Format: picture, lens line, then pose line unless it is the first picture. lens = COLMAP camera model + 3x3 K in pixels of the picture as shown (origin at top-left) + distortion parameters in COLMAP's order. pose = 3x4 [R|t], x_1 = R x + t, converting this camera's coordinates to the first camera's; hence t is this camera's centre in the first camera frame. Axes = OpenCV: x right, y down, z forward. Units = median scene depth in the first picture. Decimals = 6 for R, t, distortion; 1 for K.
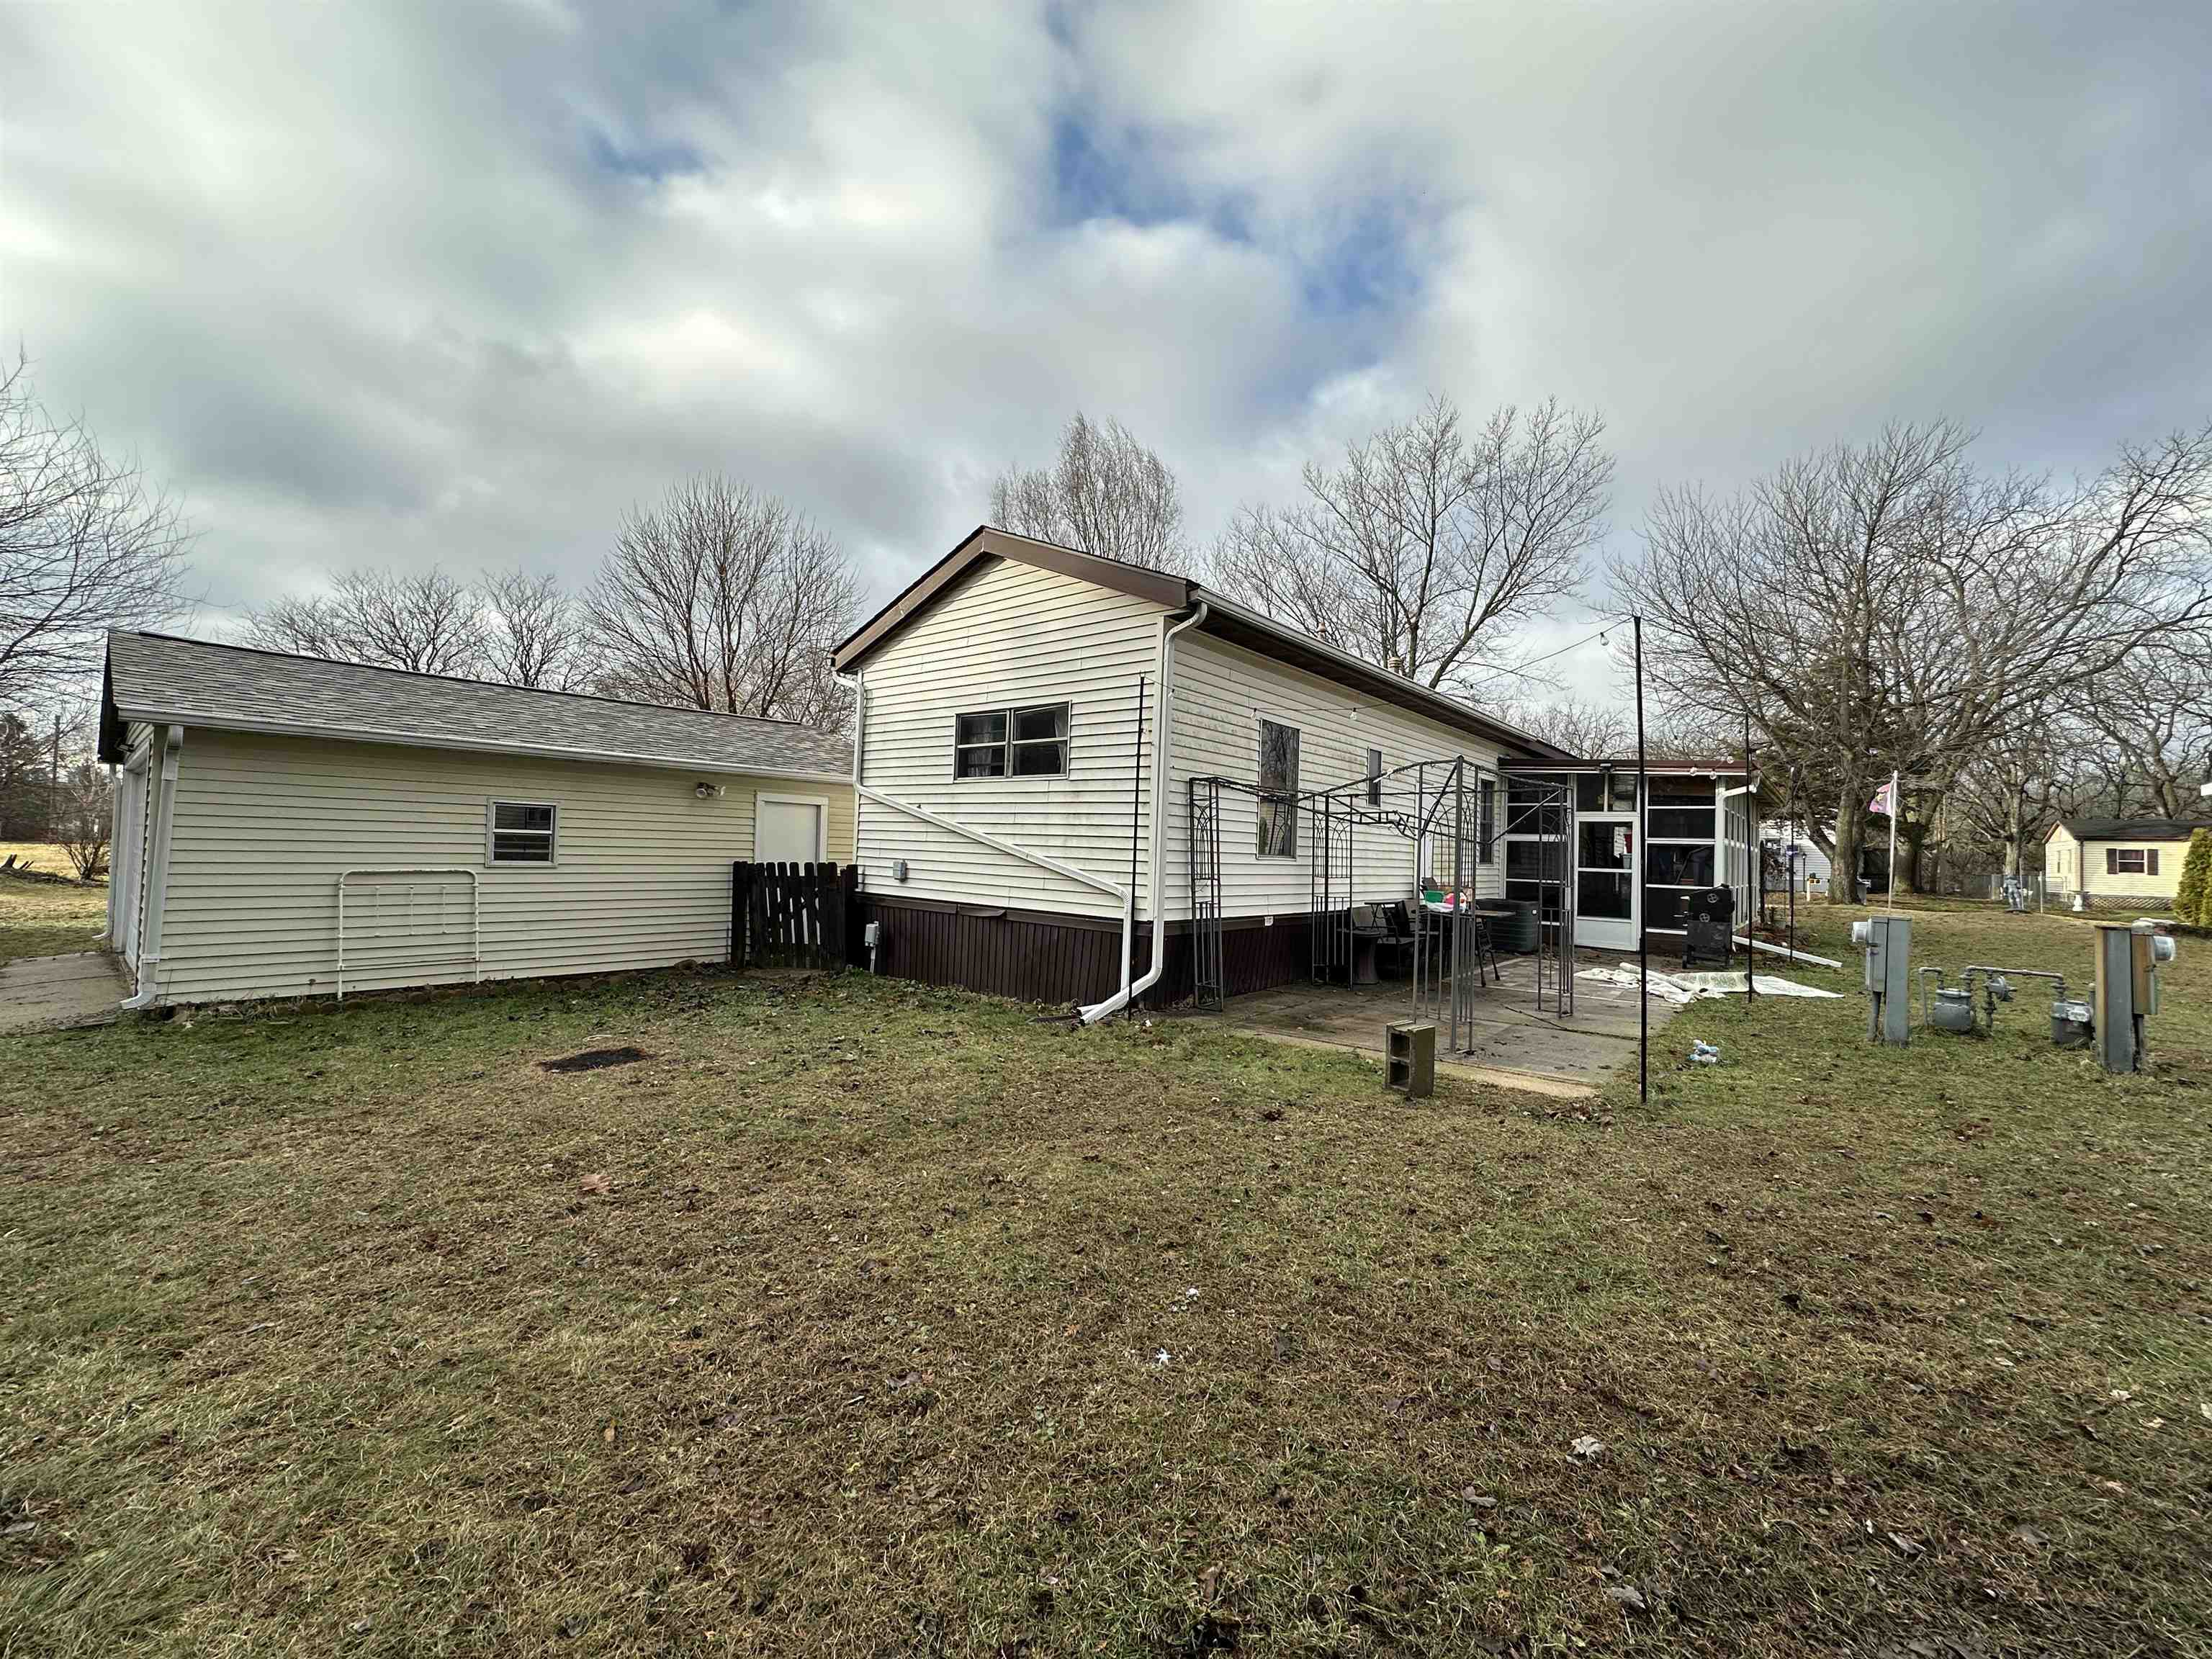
lens RADIAL K [[877.1, 0, 1114.5], [0, 877.1, 827.3], [0, 0, 1]] dist [-0.005931, 0.000690]
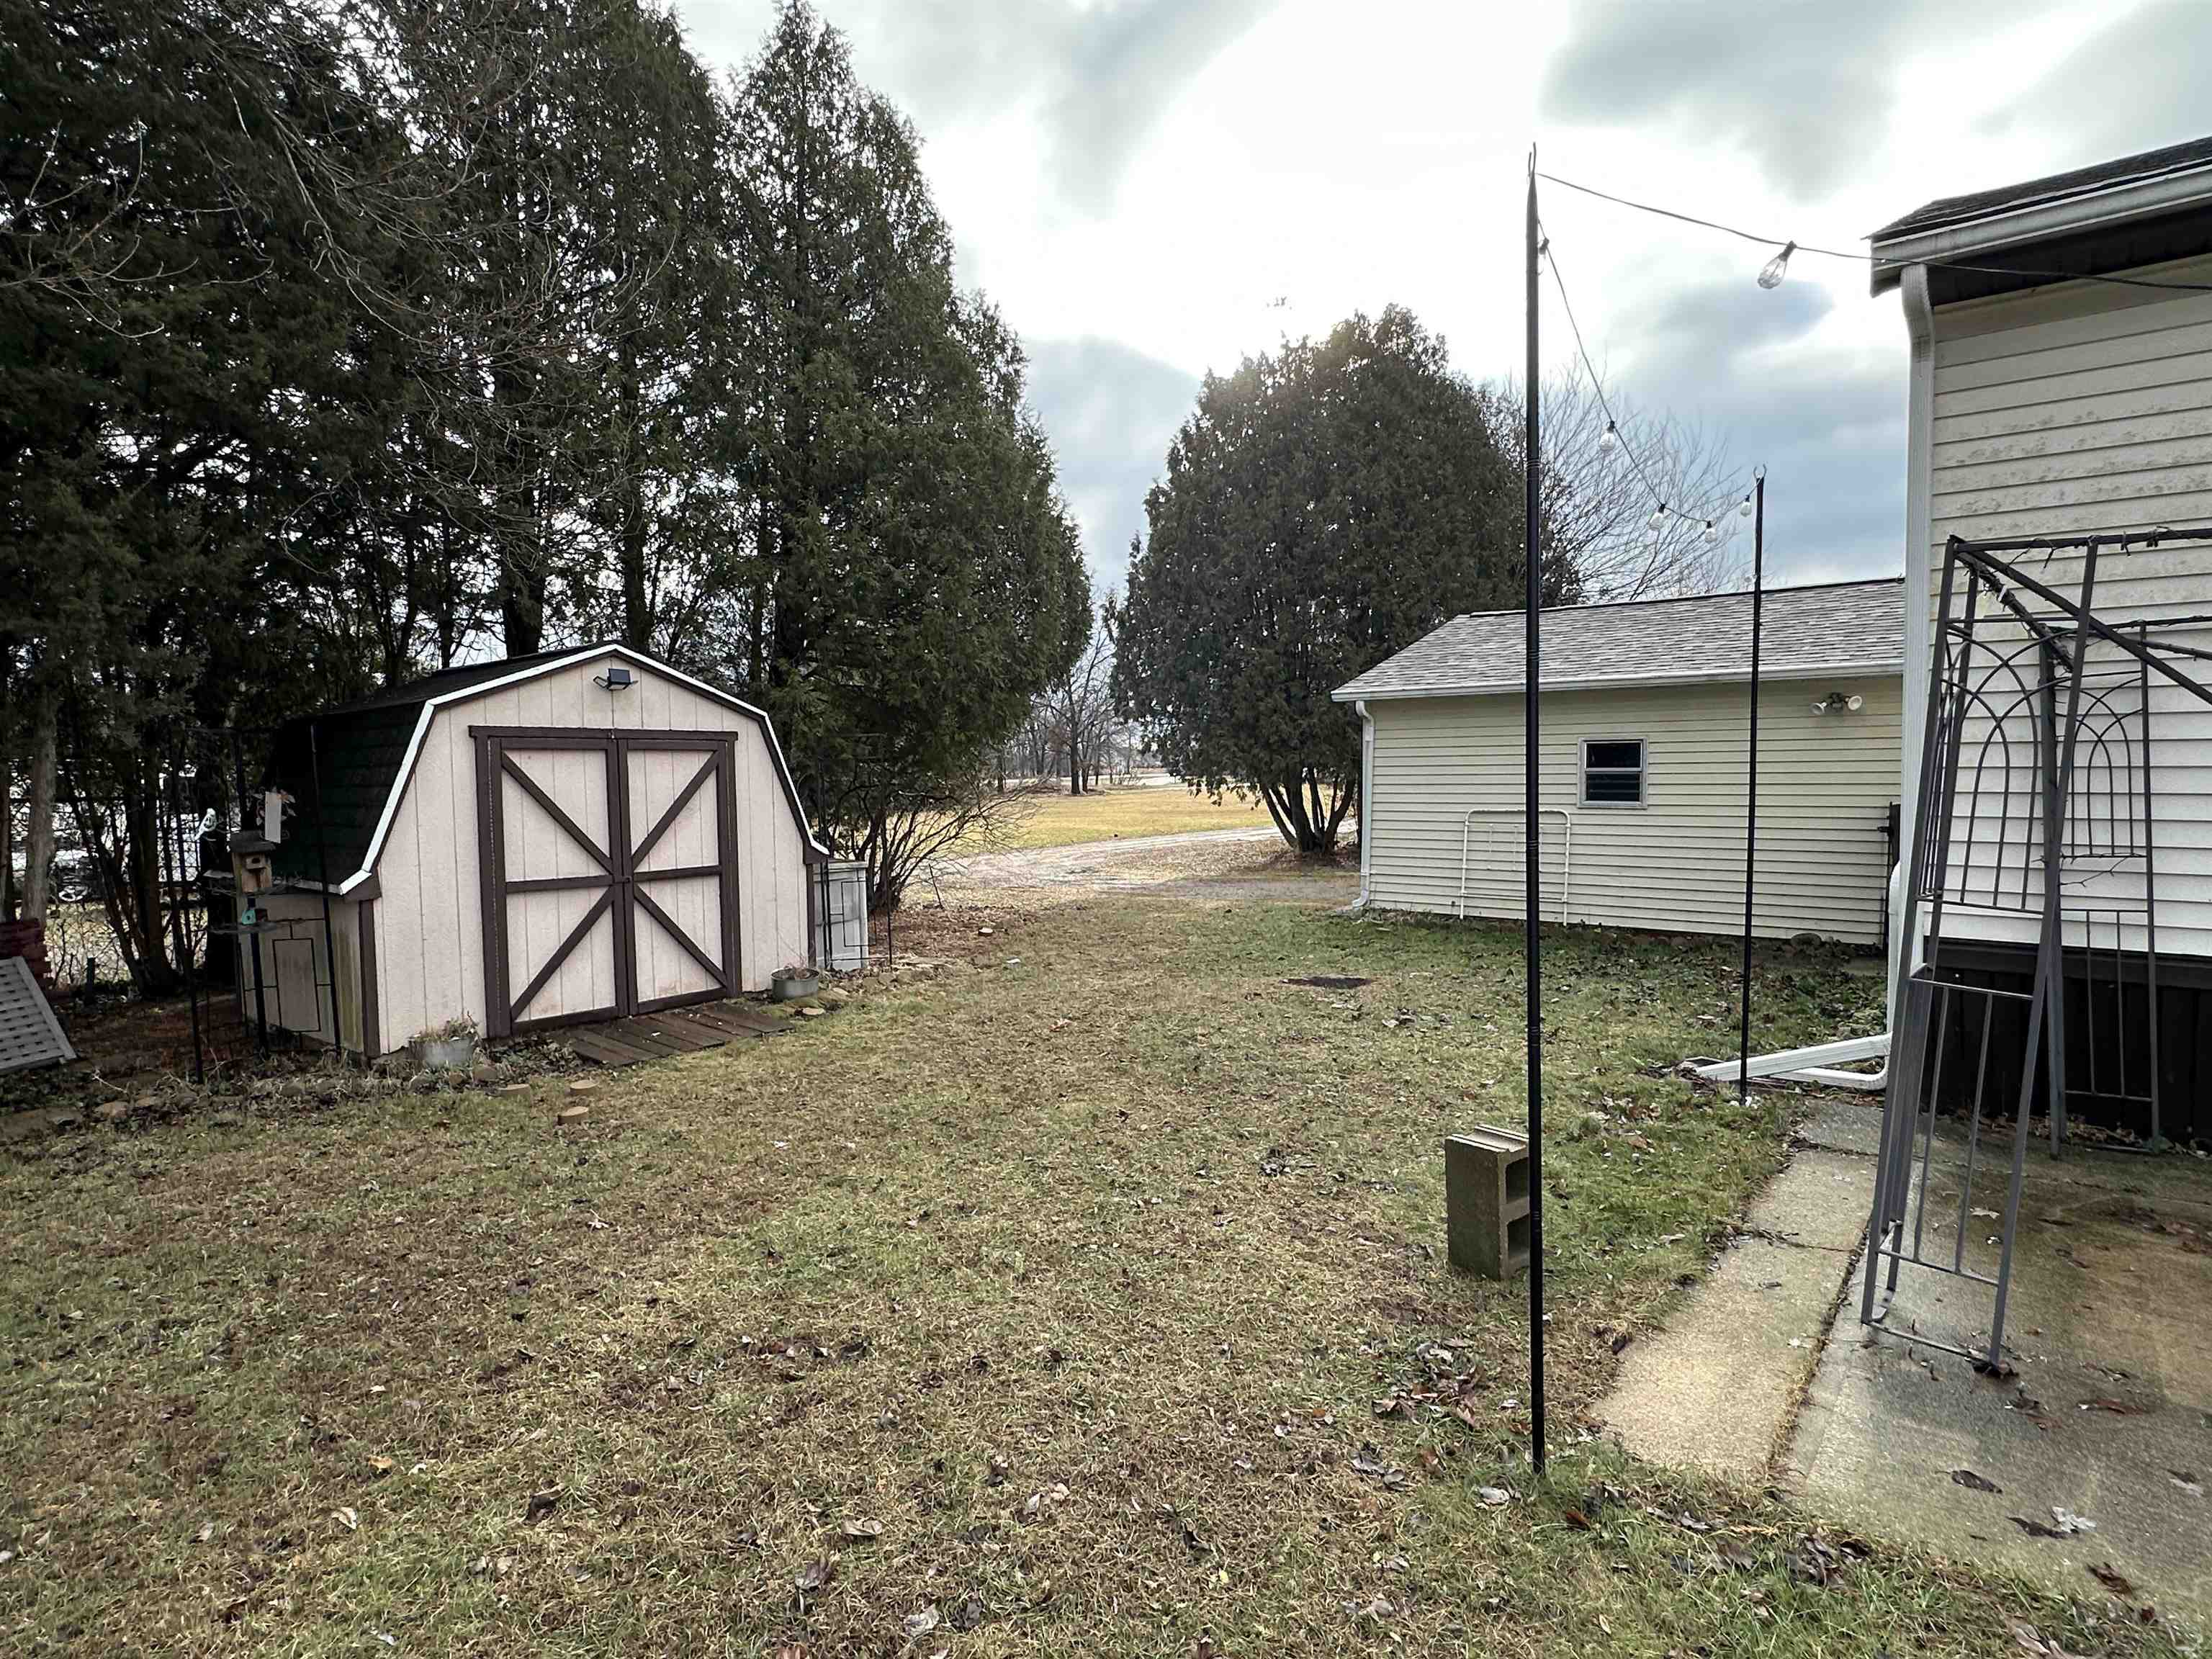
lens RADIAL K [[1218.6, 0, 1109.0], [0, 1218.6, 820.9], [0, 0, 1]] dist [-0.002868, -0.000206]
pose [[0.020300, 0.023740, -0.999512, 0.618269], [0.043079, 0.998769, 0.024597, 0.004373], [0.998865, -0.043558, 0.019253, 0.441623]]
